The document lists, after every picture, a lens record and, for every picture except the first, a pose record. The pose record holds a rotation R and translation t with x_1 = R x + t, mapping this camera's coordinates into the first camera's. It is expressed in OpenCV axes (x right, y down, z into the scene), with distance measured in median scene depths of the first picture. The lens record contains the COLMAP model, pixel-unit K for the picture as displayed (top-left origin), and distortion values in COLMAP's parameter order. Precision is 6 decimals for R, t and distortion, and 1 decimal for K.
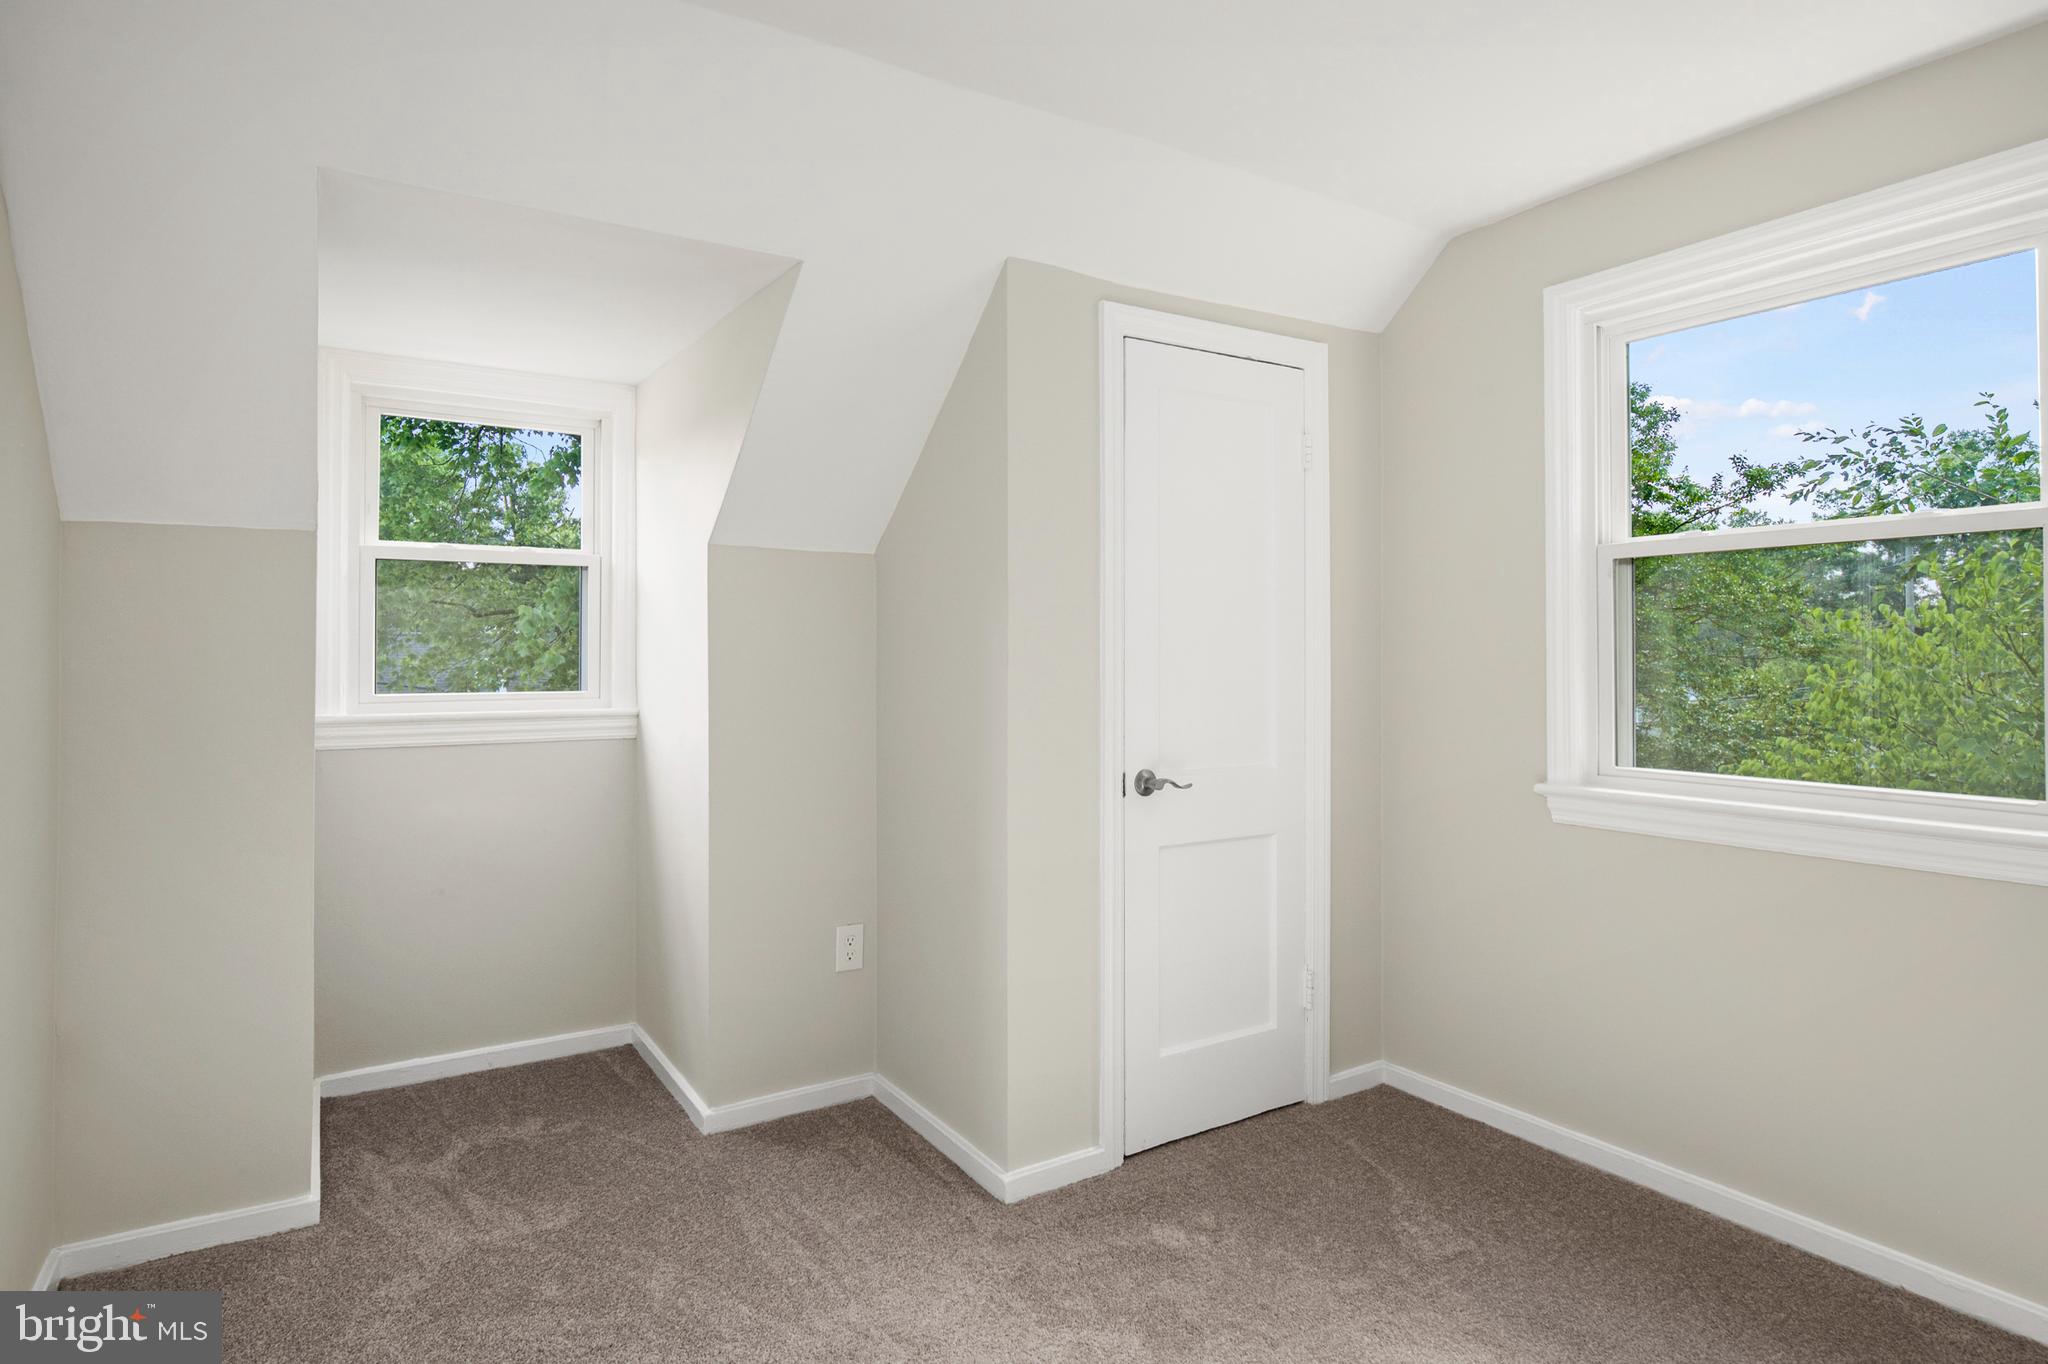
lens RADIAL K [[1102.2, 0, 1020.0], [0, 1102.2, 634.0], [0, 0, 1]] dist [0.000372, -0.006722]
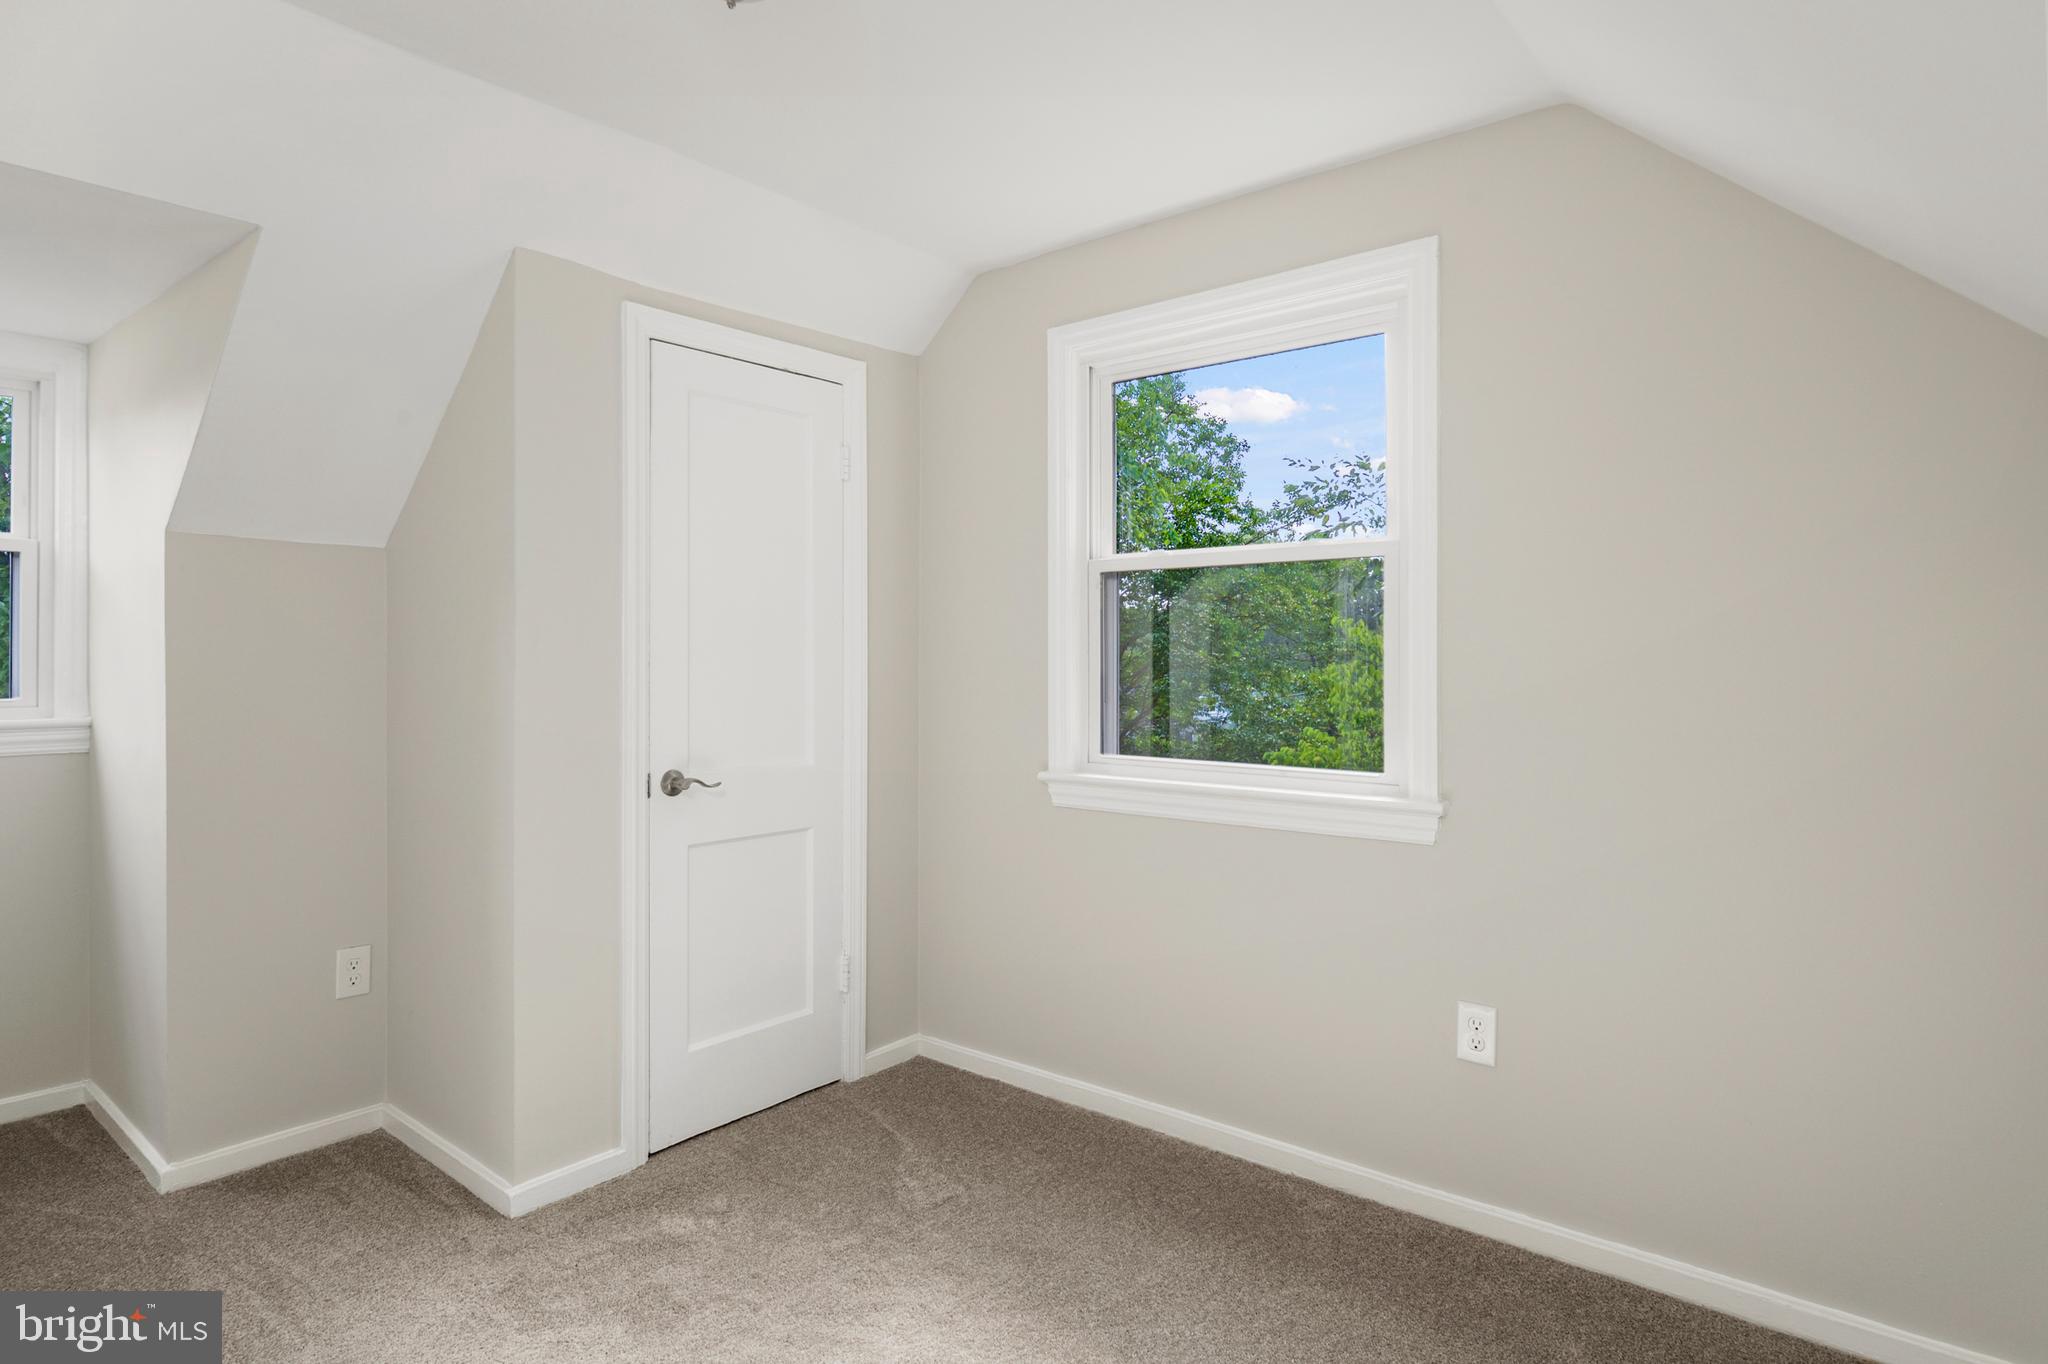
lens RADIAL K [[1102.6, 0, 1024.7], [0, 1102.6, 644.4], [0, 0, 1]] dist [0.000607, -0.006493]
pose [[0.951558, 0.004380, 0.307438, 0.110097], [-0.006636, 0.999958, 0.006291, -0.000452], [-0.307397, -0.008027, 0.951547, -0.059802]]
